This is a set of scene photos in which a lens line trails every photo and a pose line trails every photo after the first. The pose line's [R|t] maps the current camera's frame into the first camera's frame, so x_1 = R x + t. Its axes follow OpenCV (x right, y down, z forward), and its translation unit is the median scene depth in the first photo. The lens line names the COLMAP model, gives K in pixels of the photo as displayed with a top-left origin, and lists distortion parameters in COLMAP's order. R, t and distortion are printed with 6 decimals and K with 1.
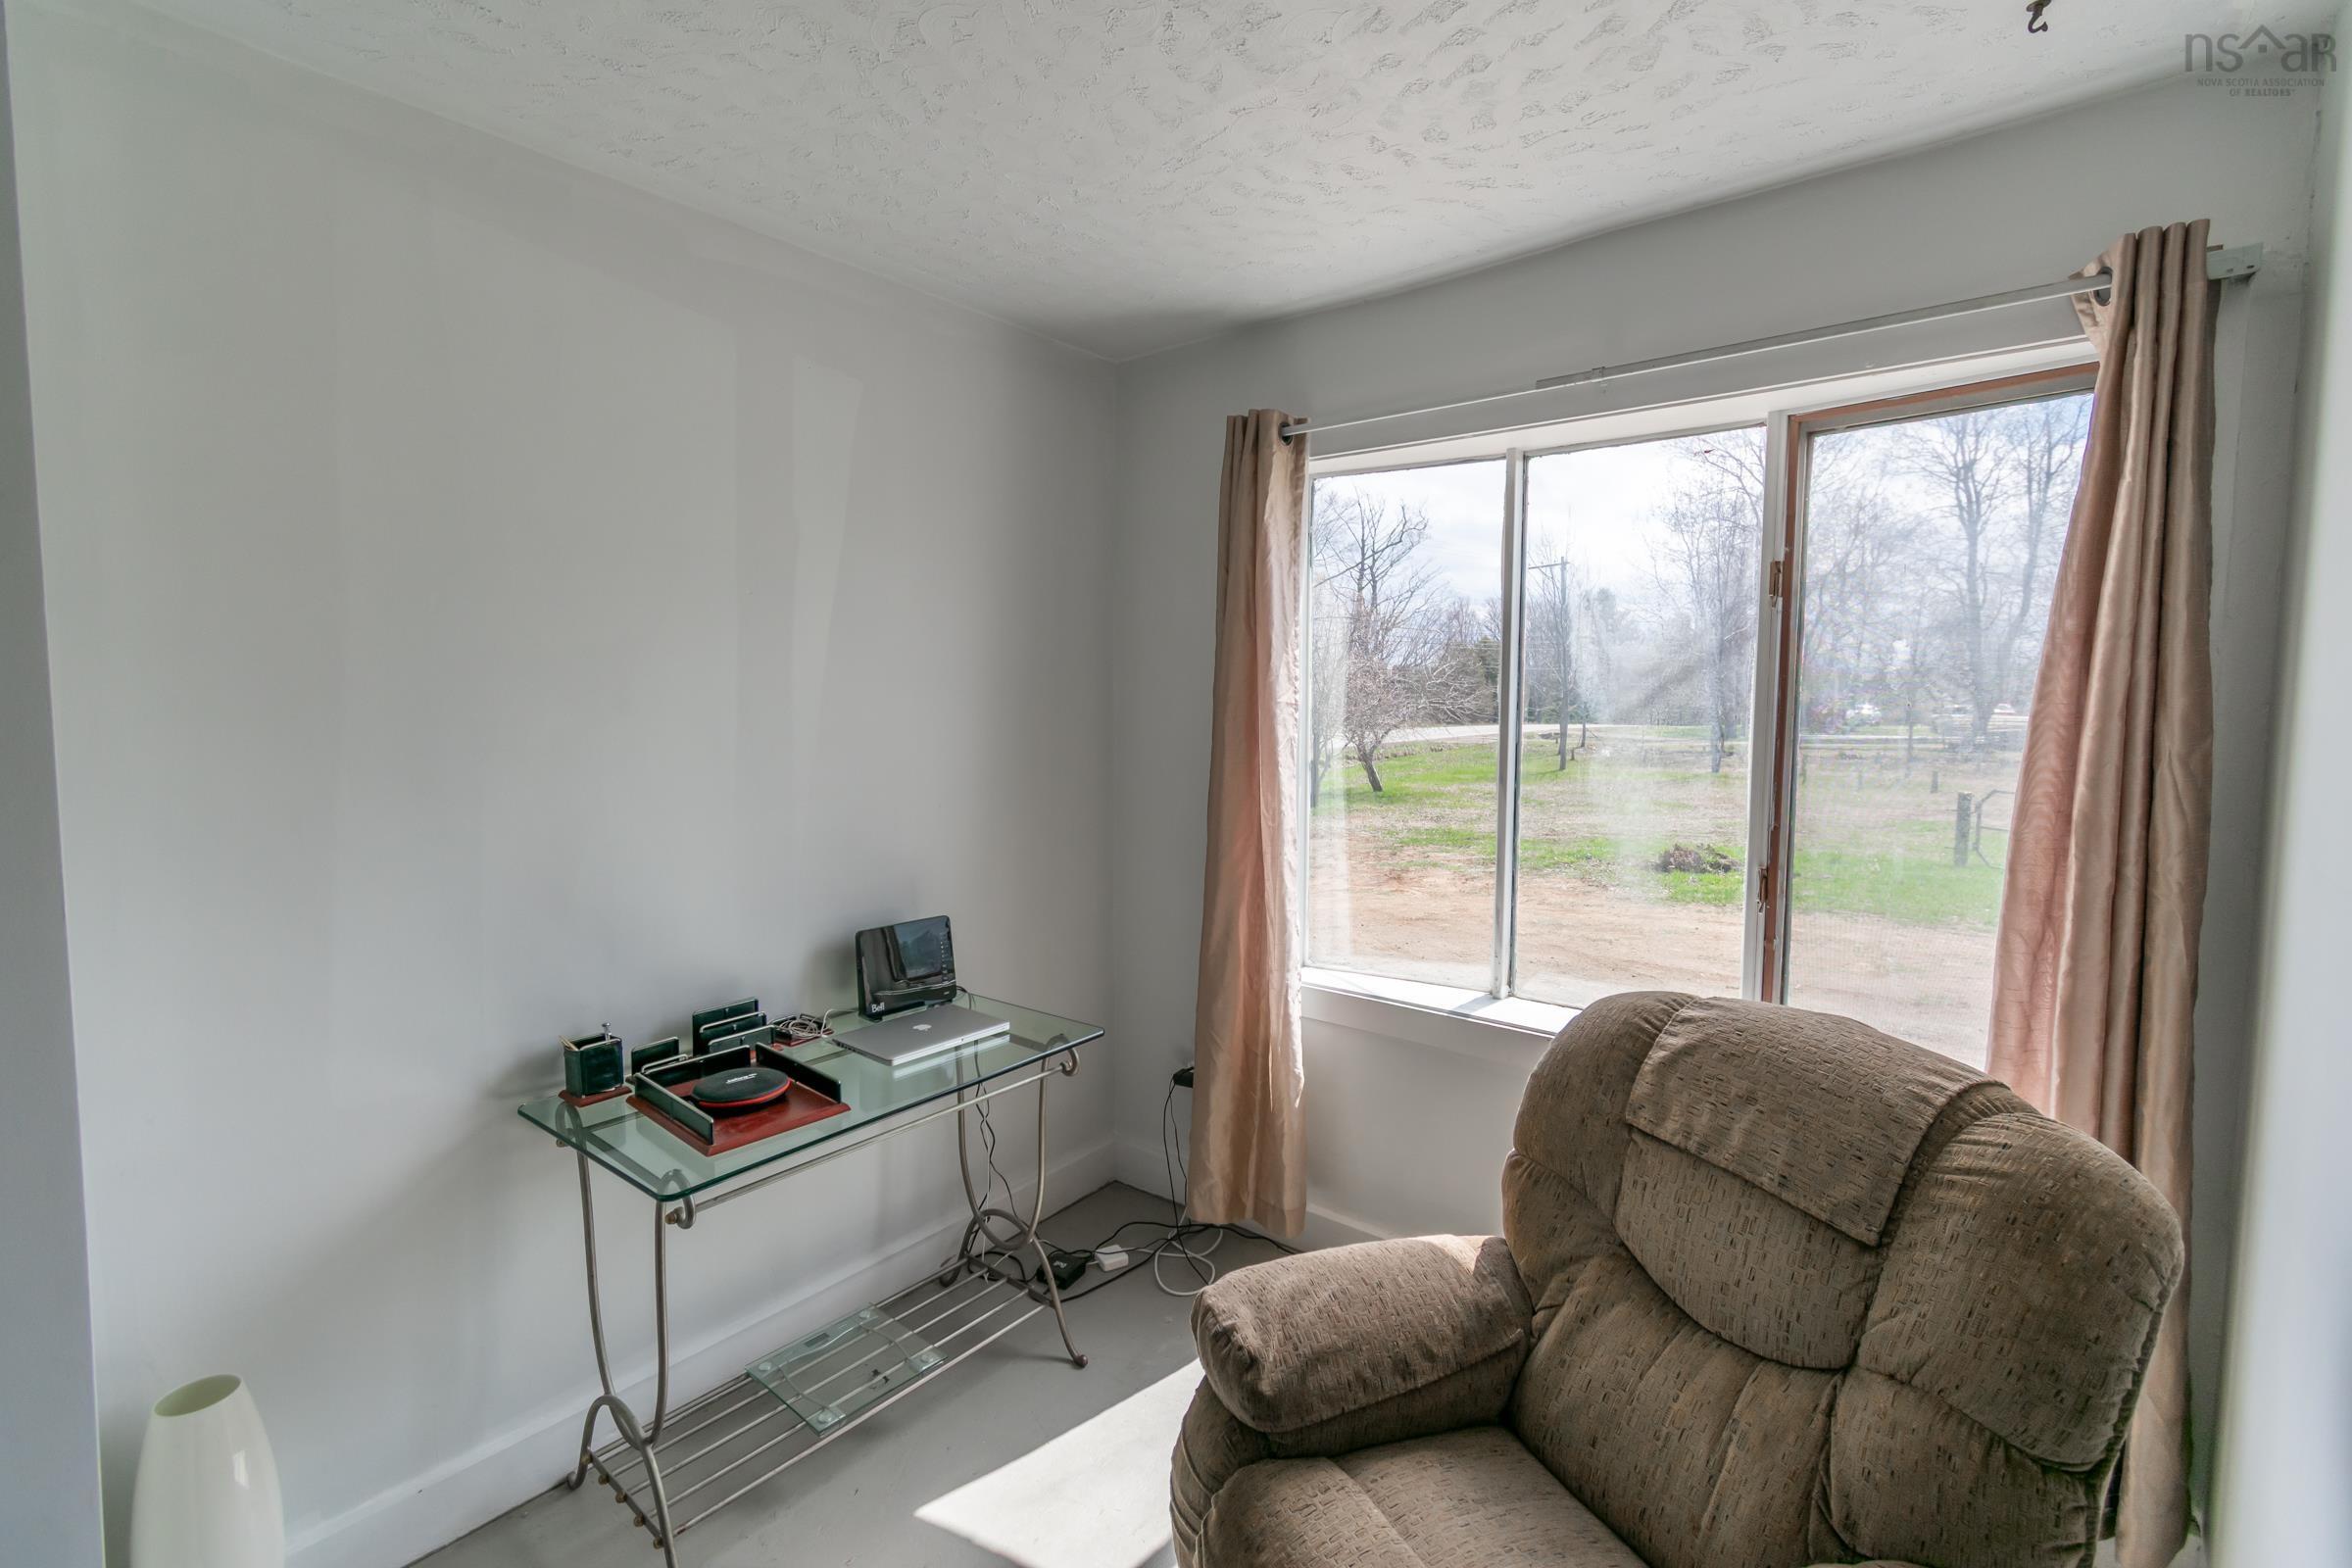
lens RADIAL K [[1038.5, 0, 1176.8], [0, 1038.5, 768.2], [0, 0, 1]] dist [0.003702, 0.000637]
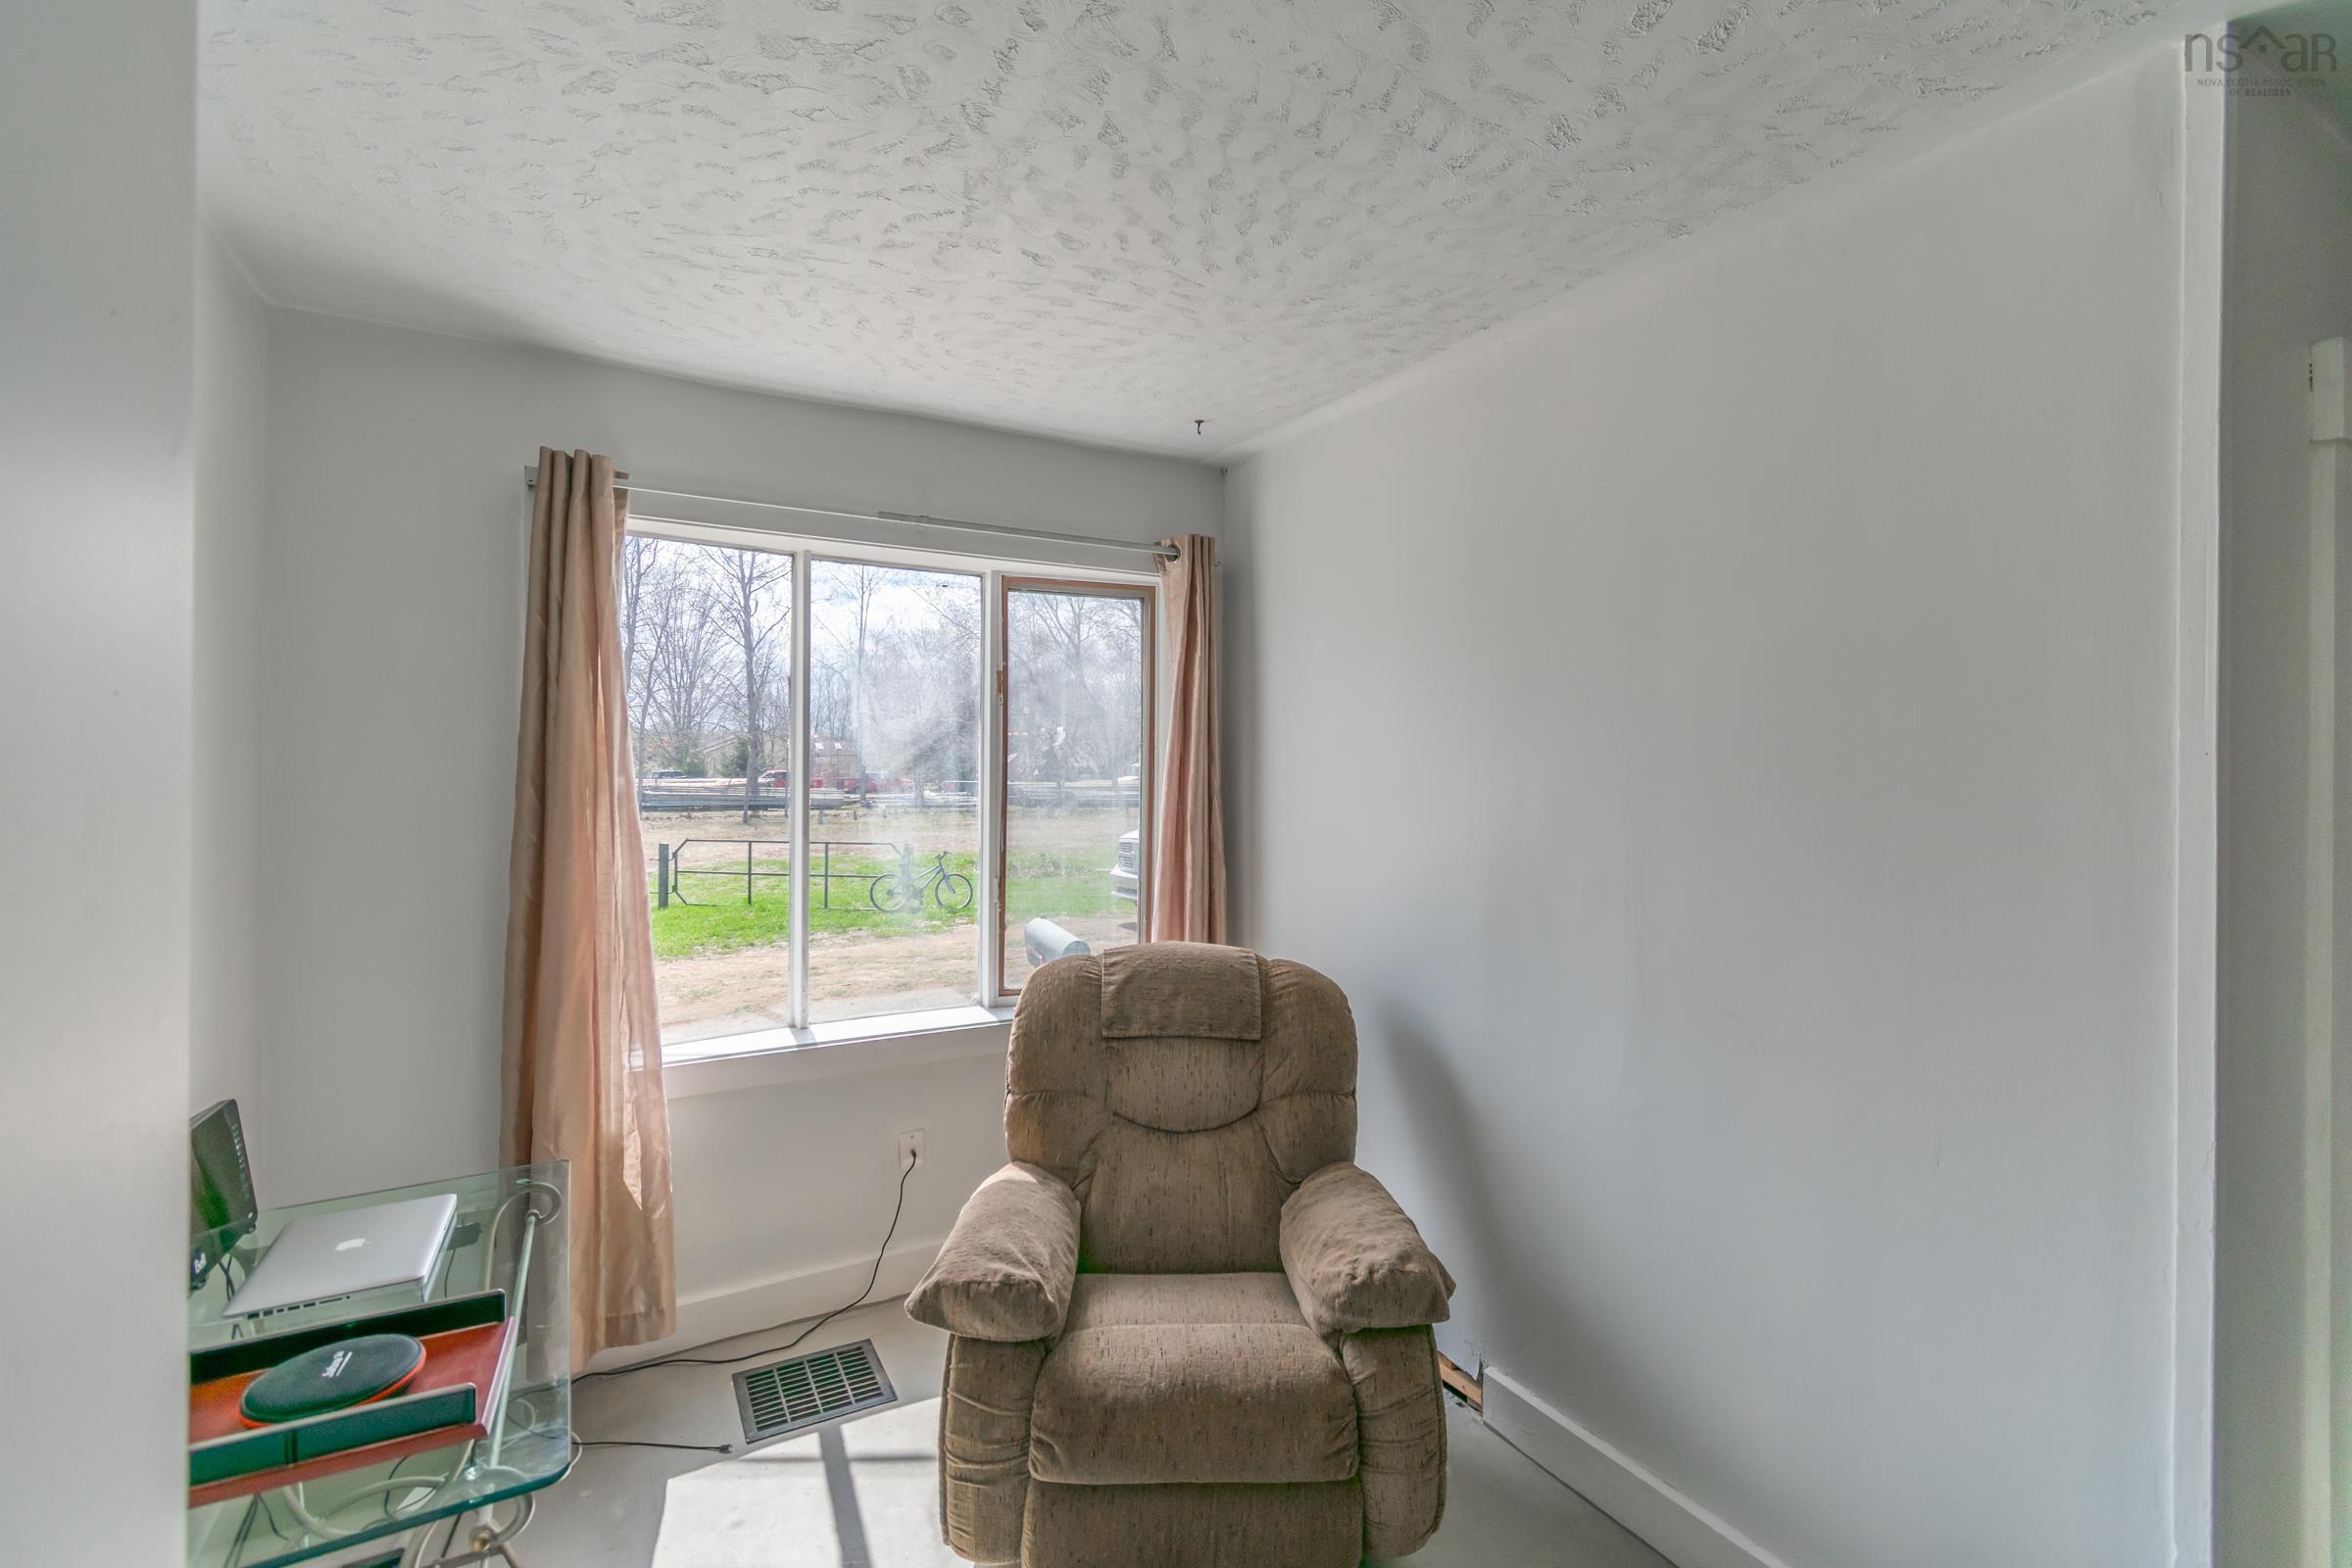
lens RADIAL K [[1038.5, 0, 1176.8], [0, 1038.5, 768.2], [0, 0, 1]] dist [0.003702, 0.000637]
pose [[0.364297, -0.007617, 0.931251, -0.714537], [0.065043, 0.997733, -0.017284, -0.017472], [-0.929008, 0.066868, 0.363967, 0.232996]]
